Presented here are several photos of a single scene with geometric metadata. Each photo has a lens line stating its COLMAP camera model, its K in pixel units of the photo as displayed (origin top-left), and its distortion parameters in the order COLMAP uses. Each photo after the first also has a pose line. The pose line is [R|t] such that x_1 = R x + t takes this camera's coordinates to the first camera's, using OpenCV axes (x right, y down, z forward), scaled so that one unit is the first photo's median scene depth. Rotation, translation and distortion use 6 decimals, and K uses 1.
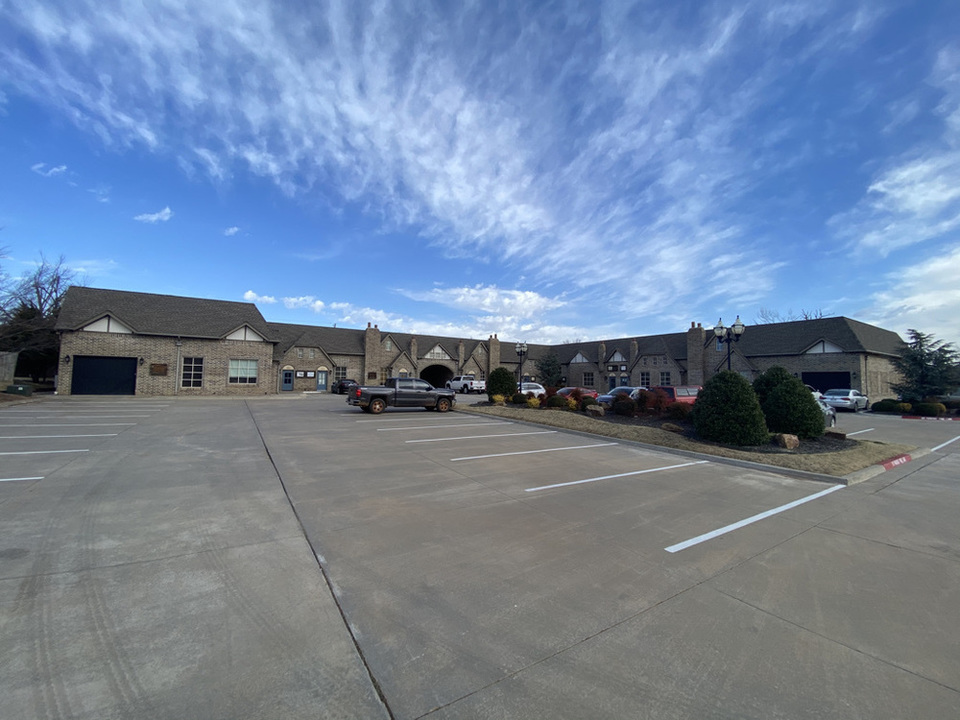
lens RADIAL K [[381.9, 0, 480.0], [0, 381.9, 360.0], [0, 0, 1]] dist [-0.001317, -0.000777]
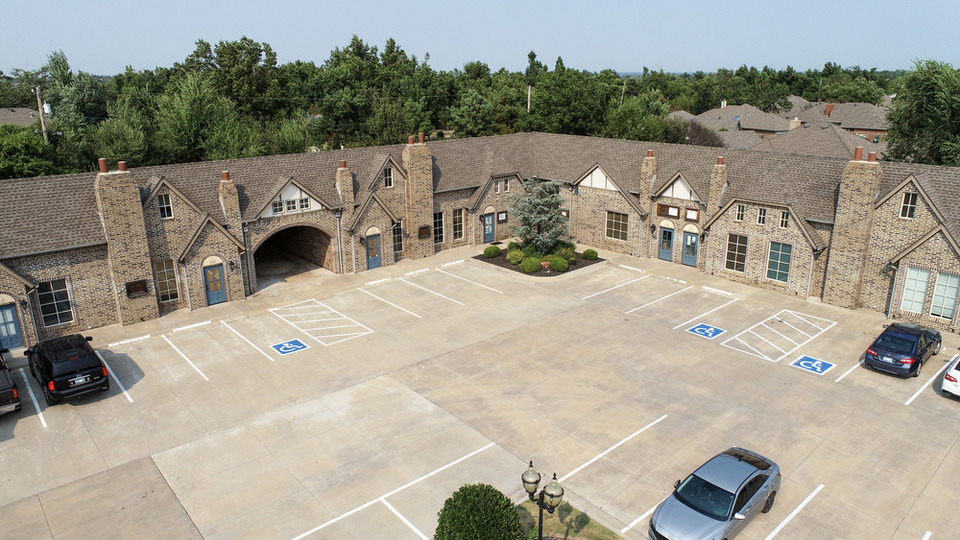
lens RADIAL K [[637.5, 0, 480.0], [0, 637.5, 270.0], [0, 0, 1]] dist [-0.023471, 0.003052]
pose [[0.991349, -0.061603, 0.115899, 0.013955], [0.017815, 0.937996, 0.346189, -0.181051], [-0.130039, -0.341130, 0.930978, 0.248208]]
